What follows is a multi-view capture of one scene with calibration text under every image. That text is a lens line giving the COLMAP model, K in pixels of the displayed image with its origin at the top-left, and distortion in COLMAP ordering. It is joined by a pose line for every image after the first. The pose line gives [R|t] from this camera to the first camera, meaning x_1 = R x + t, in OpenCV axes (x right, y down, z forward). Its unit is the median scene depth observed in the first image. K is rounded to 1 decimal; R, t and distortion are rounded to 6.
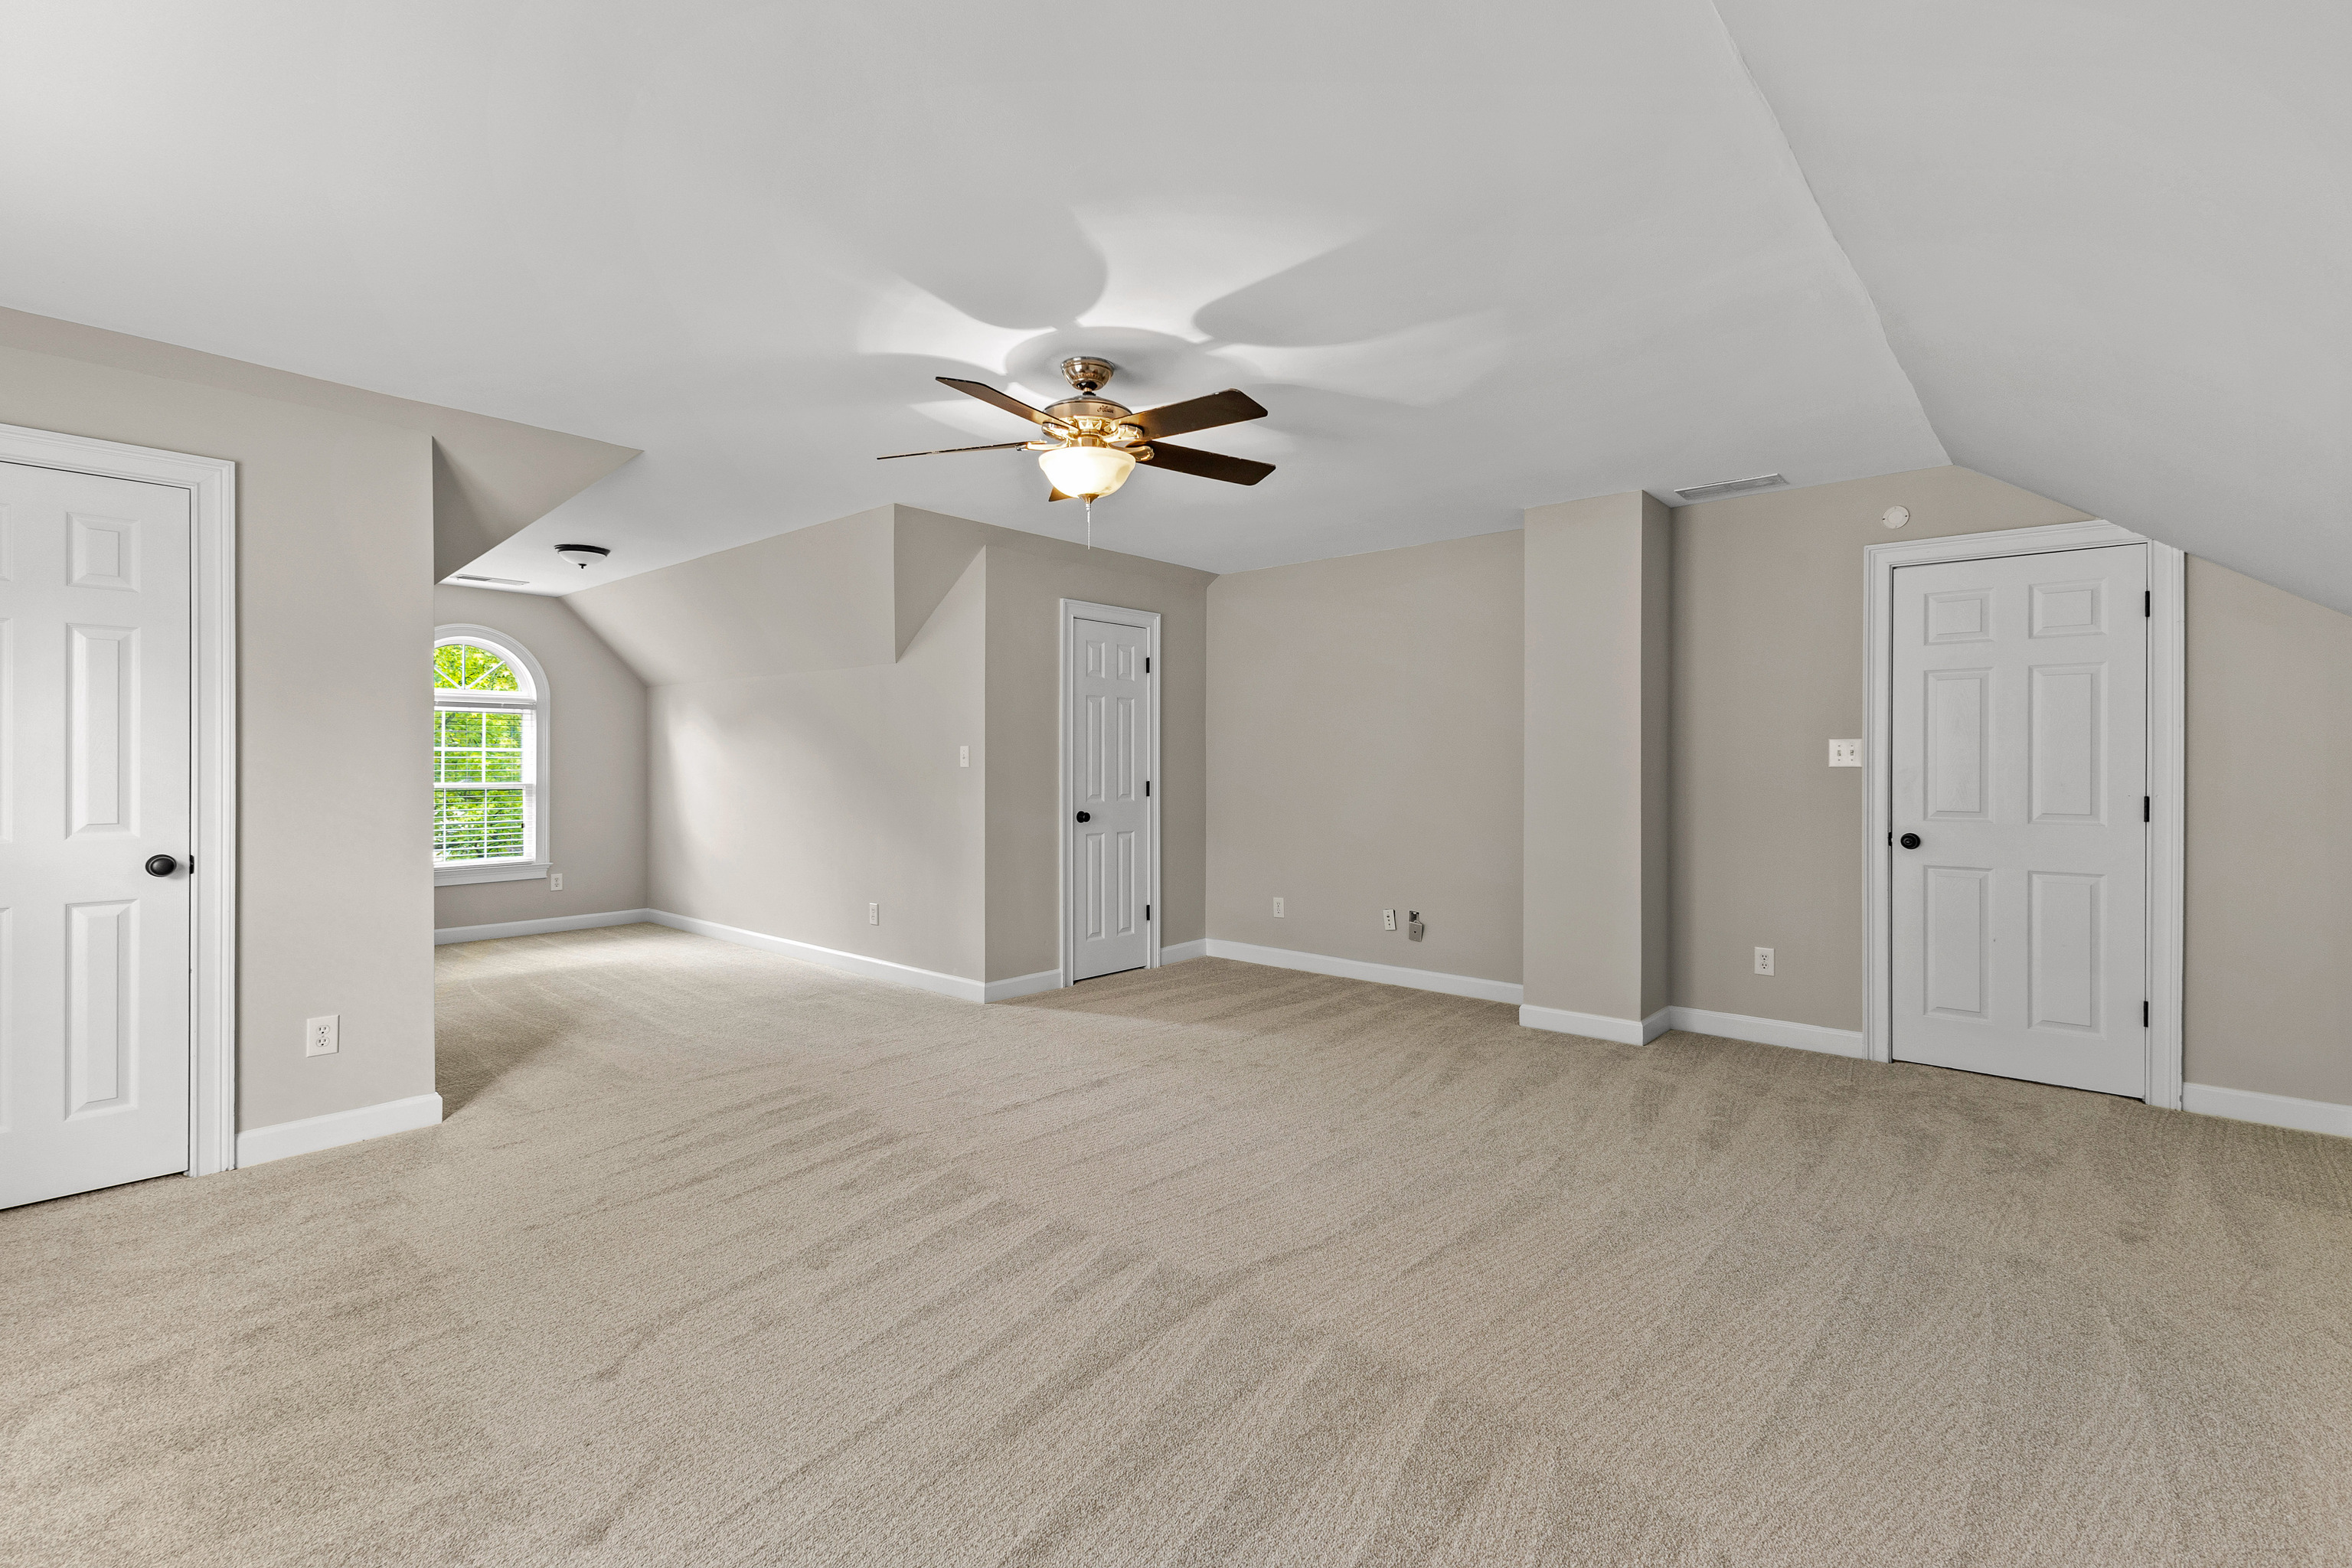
lens RADIAL K [[1023.1, 0, 1175.4], [0, 1023.1, 778.4], [0, 0, 1]] dist [0.007752, 0.000241]
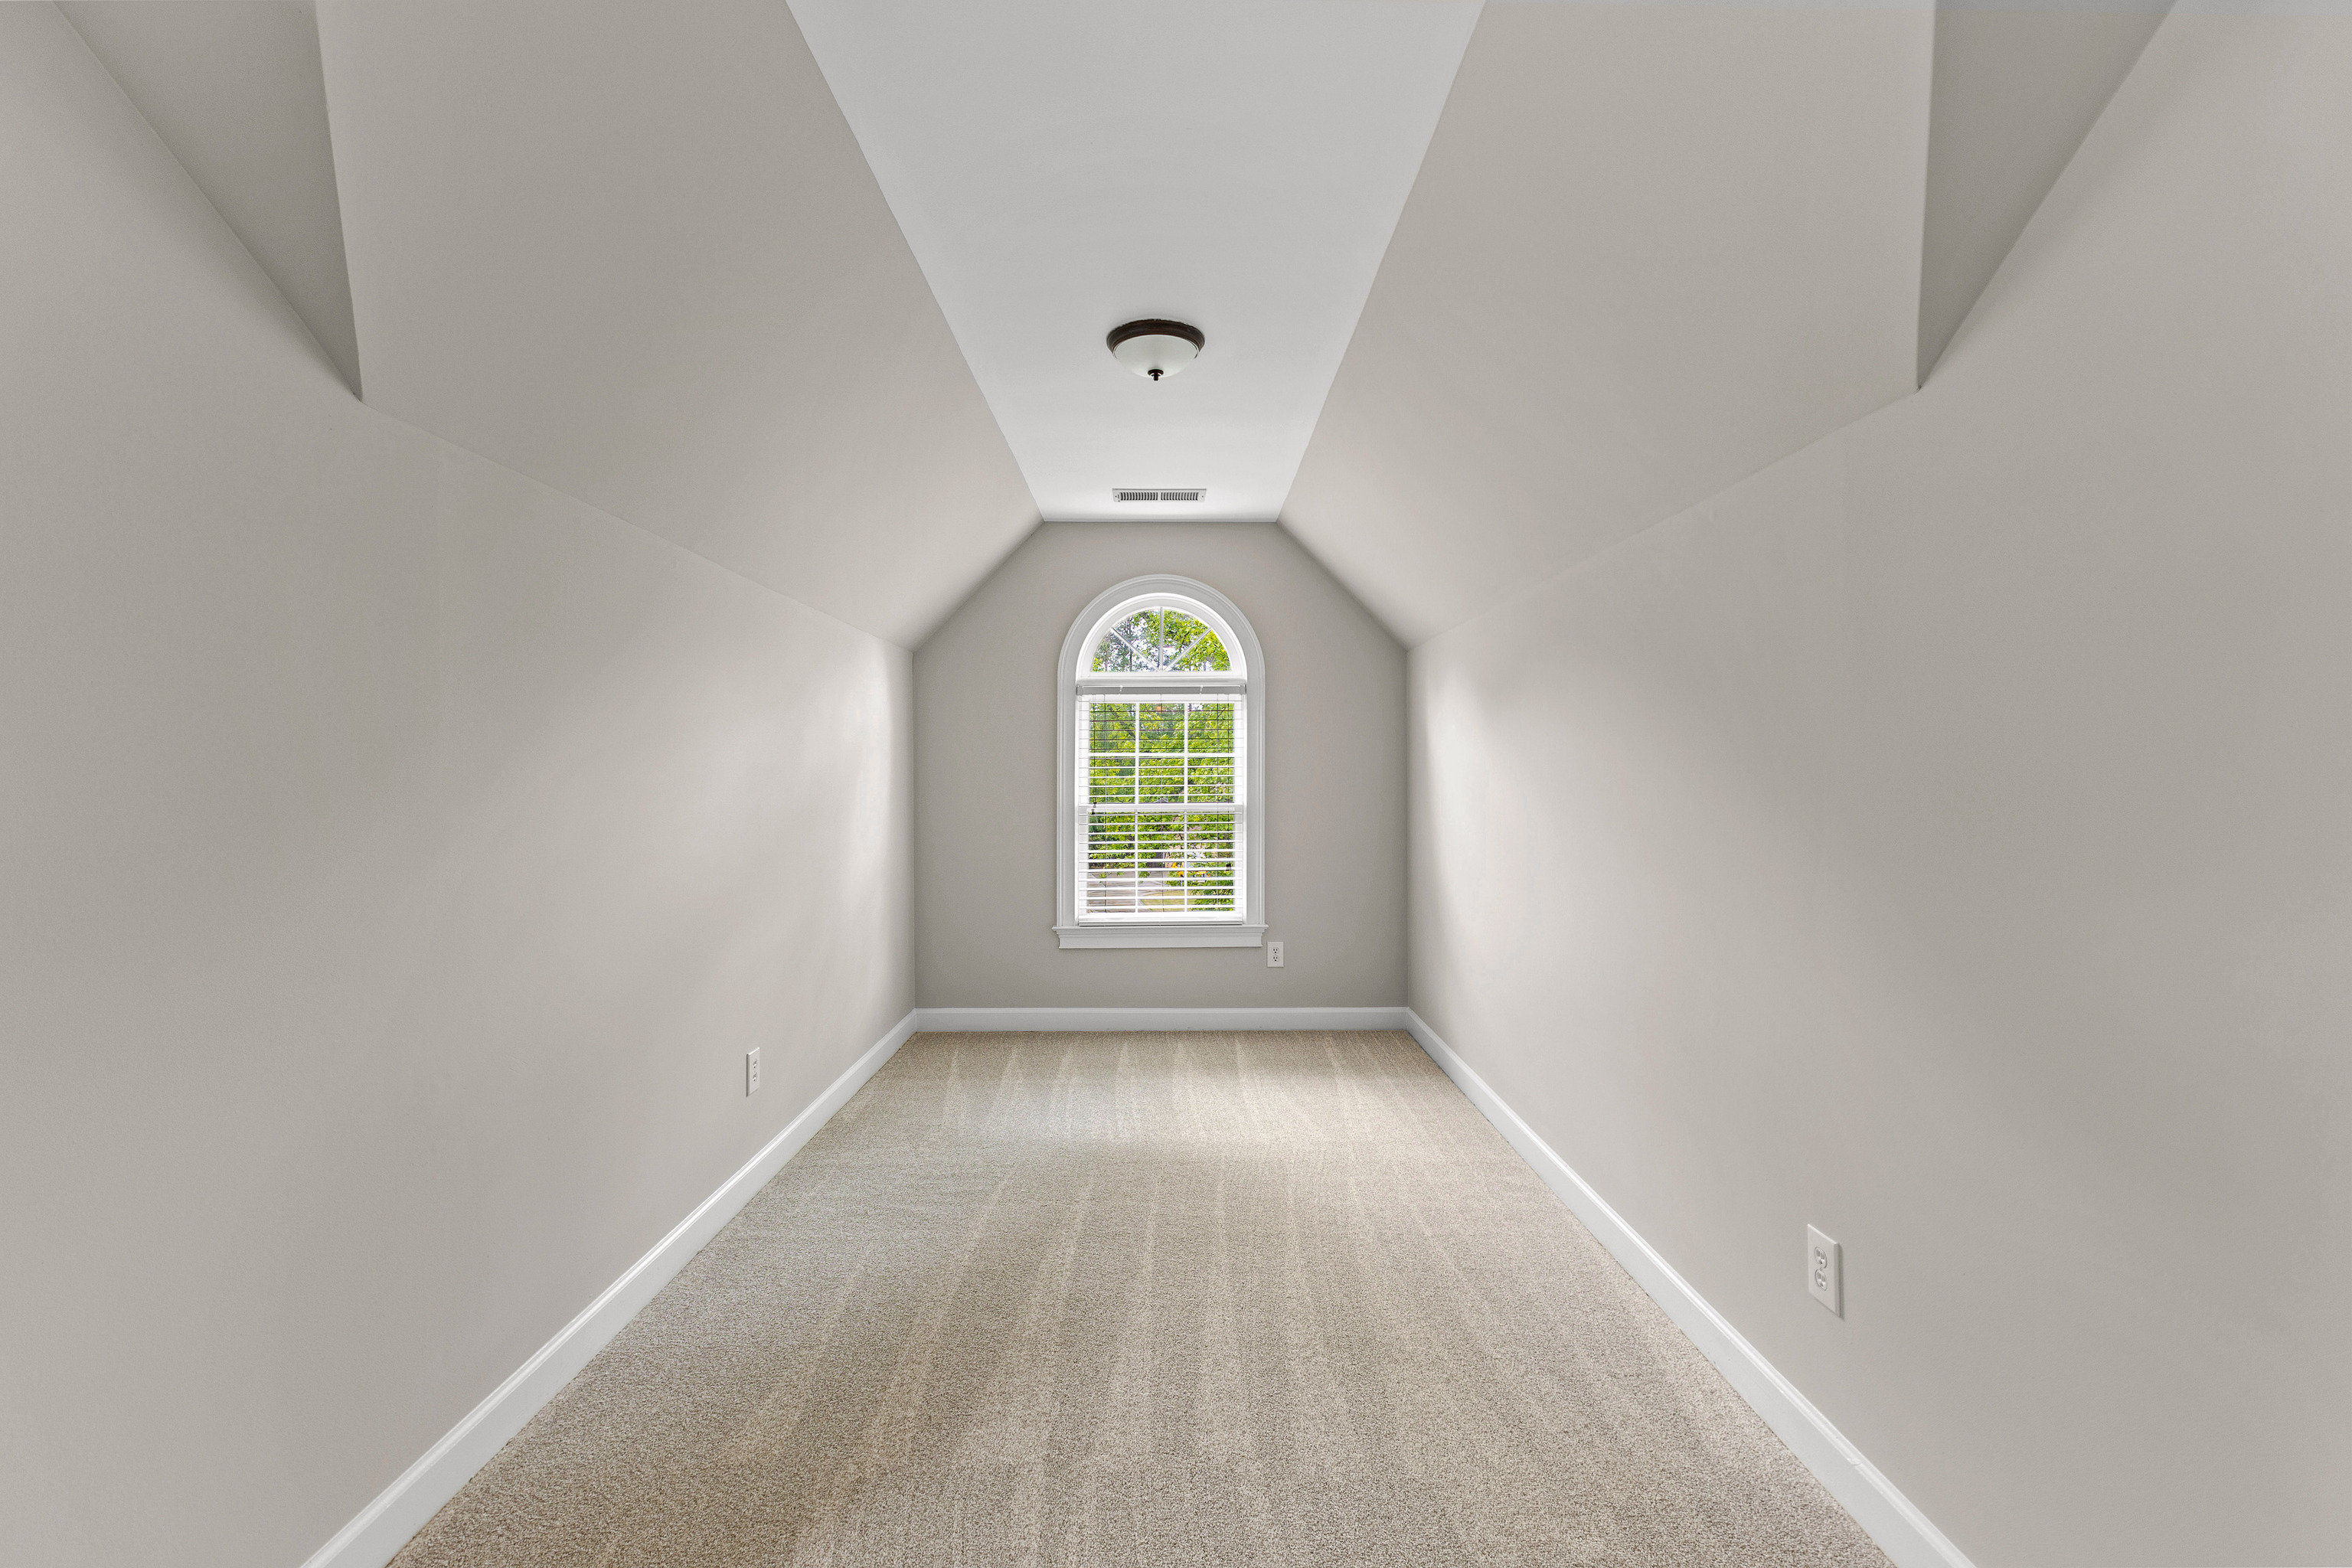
lens RADIAL K [[1023.1, 0, 1175.4], [0, 1023.1, 778.4], [0, 0, 1]] dist [0.007752, 0.000241]
pose [[0.663042, -0.004362, -0.748570, -0.154738], [-0.005146, 0.999933, -0.010385, -0.005116], [0.748565, 0.010738, 0.662975, 0.522664]]
